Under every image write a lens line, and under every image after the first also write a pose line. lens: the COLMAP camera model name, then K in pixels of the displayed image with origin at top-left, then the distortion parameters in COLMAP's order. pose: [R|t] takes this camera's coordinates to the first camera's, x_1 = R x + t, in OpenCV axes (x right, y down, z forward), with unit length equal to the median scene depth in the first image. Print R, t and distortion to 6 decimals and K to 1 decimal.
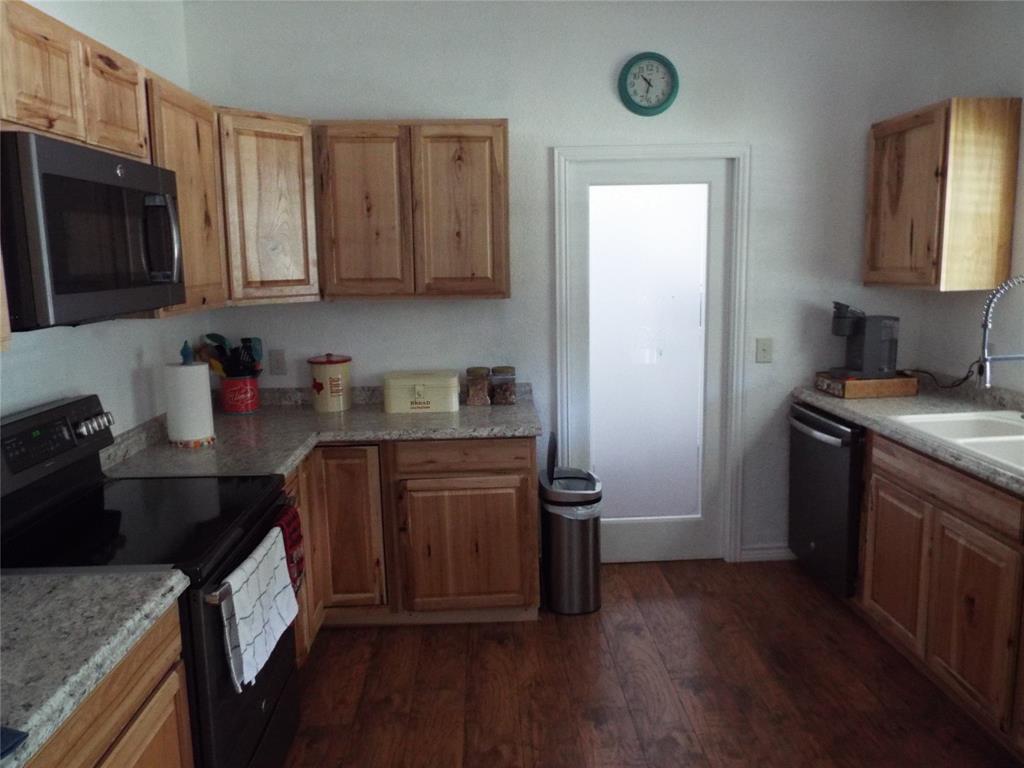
lens RADIAL K [[743.3, 0, 512.0], [0, 743.3, 384.0], [0, 0, 1]] dist [-0.016852, -0.000426]
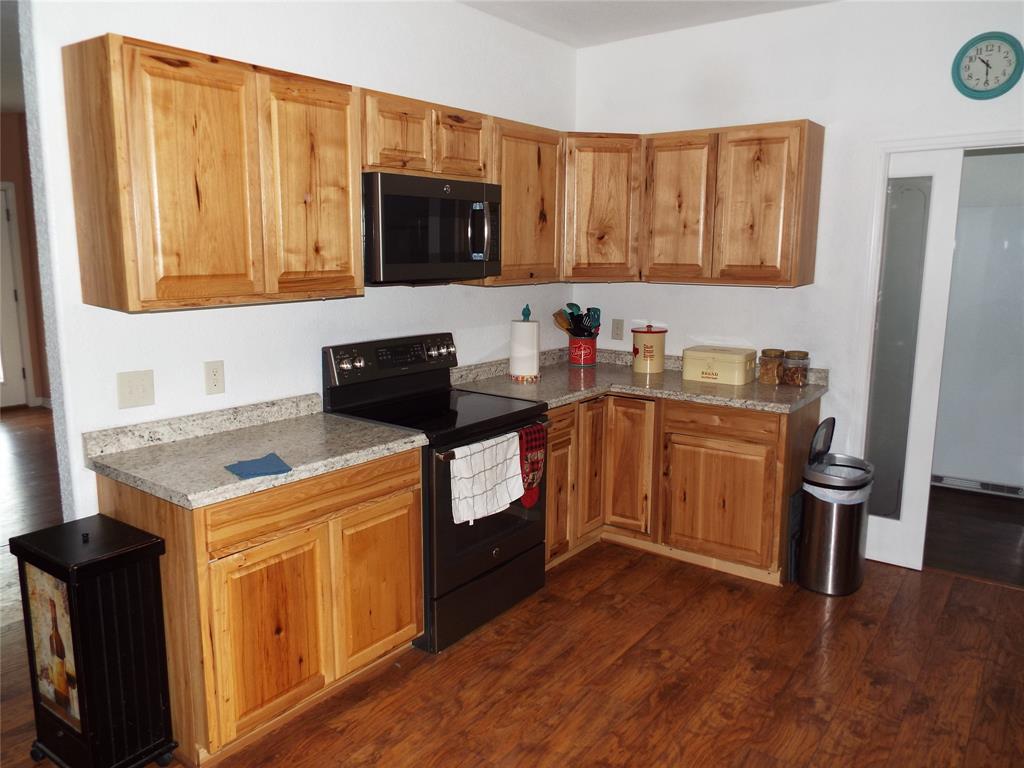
lens RADIAL K [[743.3, 0, 512.0], [0, 743.3, 384.0], [0, 0, 1]] dist [-0.016852, -0.000426]
pose [[0.771391, 0.130302, -0.622878, 0.386302], [-0.120365, 0.991019, 0.058250, 0.011728], [0.624875, 0.030040, 0.780147, -0.093281]]
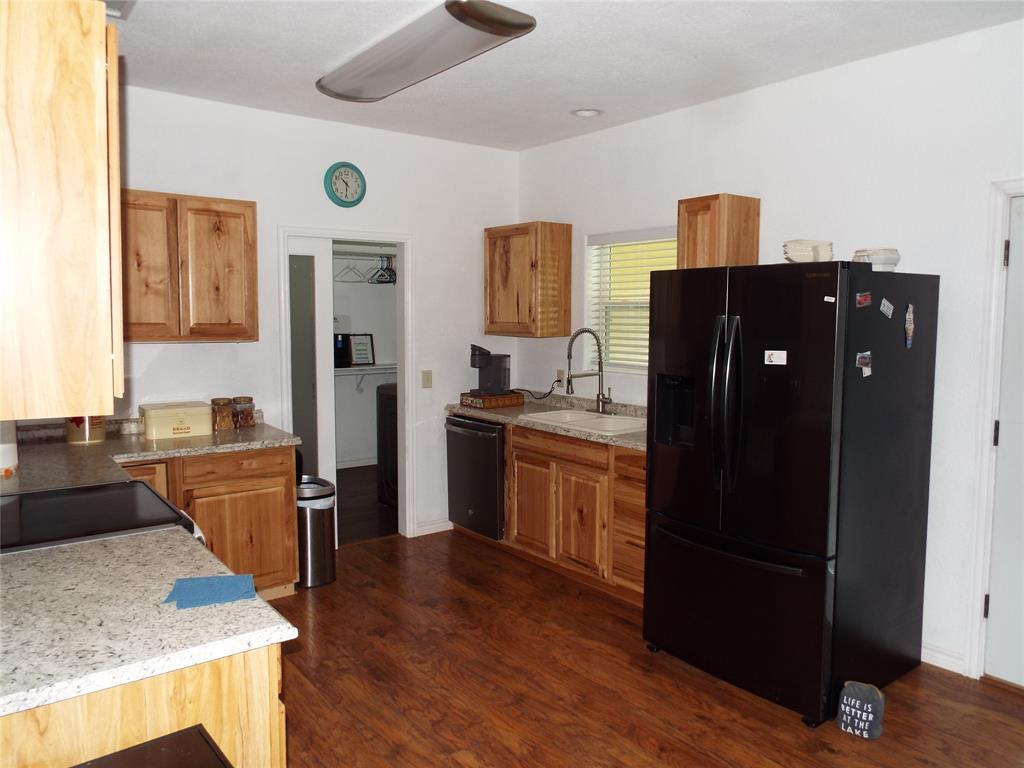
lens RADIAL K [[755.7, 0, 512.0], [0, 755.7, 384.0], [0, 0, 1]] dist [0.002141, -0.003685]
pose [[0.817294, -0.026326, 0.575619, -0.411301], [0.066155, 0.996637, -0.048350, 0.050829], [-0.572410, 0.077596, 0.816288, -0.304350]]
